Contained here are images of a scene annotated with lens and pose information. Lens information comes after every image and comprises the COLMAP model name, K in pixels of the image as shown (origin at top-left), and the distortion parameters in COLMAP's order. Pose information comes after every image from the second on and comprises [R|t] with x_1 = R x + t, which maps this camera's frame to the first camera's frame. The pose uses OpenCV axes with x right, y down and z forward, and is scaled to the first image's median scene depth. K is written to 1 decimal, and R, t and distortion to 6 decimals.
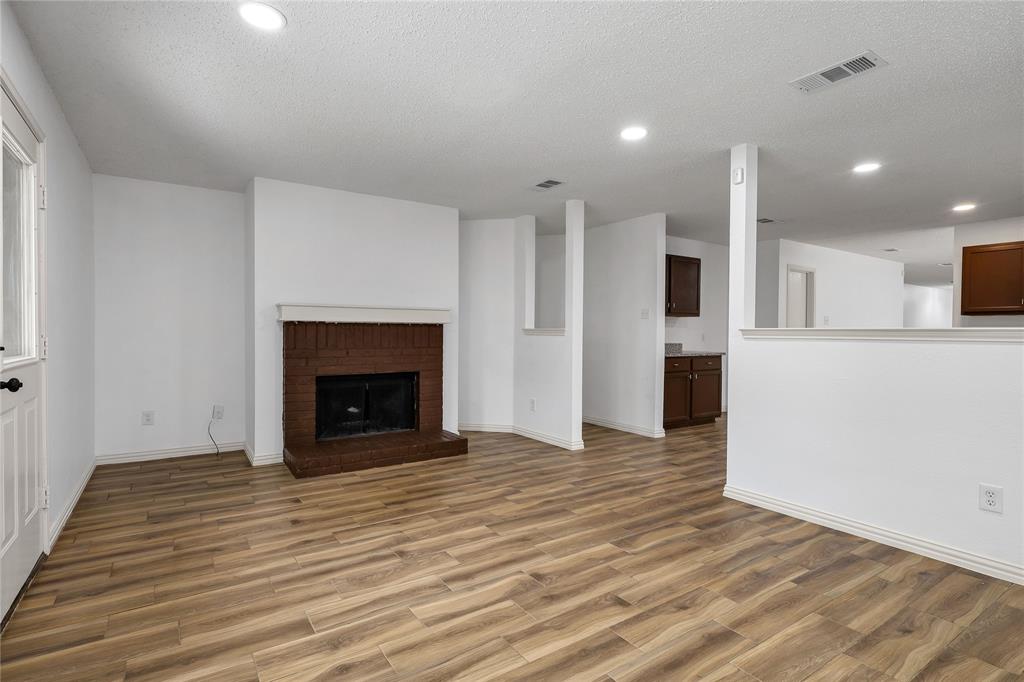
lens RADIAL K [[511.8, 0, 511.3], [0, 511.8, 339.7], [0, 0, 1]] dist [0.000852, 0.000251]
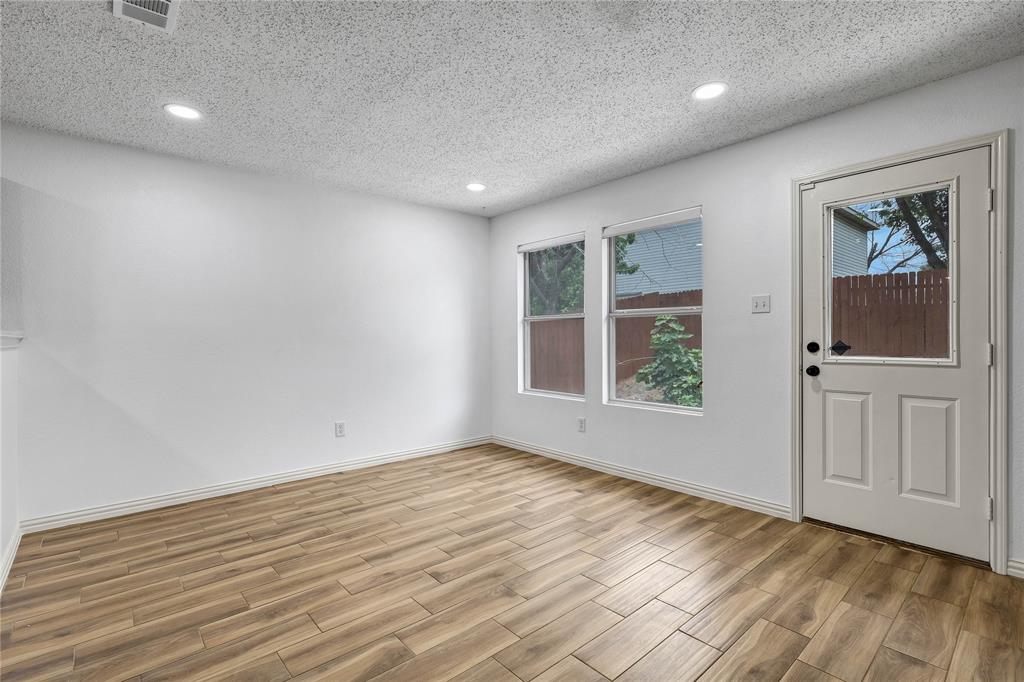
lens RADIAL K [[481.8, 0, 513.1], [0, 481.8, 339.6], [0, 0, 1]] dist [-0.000092, -0.000411]
pose [[-0.990857, 0.001669, -0.134906, 0.170676], [-0.000473, 0.999874, 0.015845, -0.052271], [0.134915, 0.015764, -0.990732, 1.935341]]
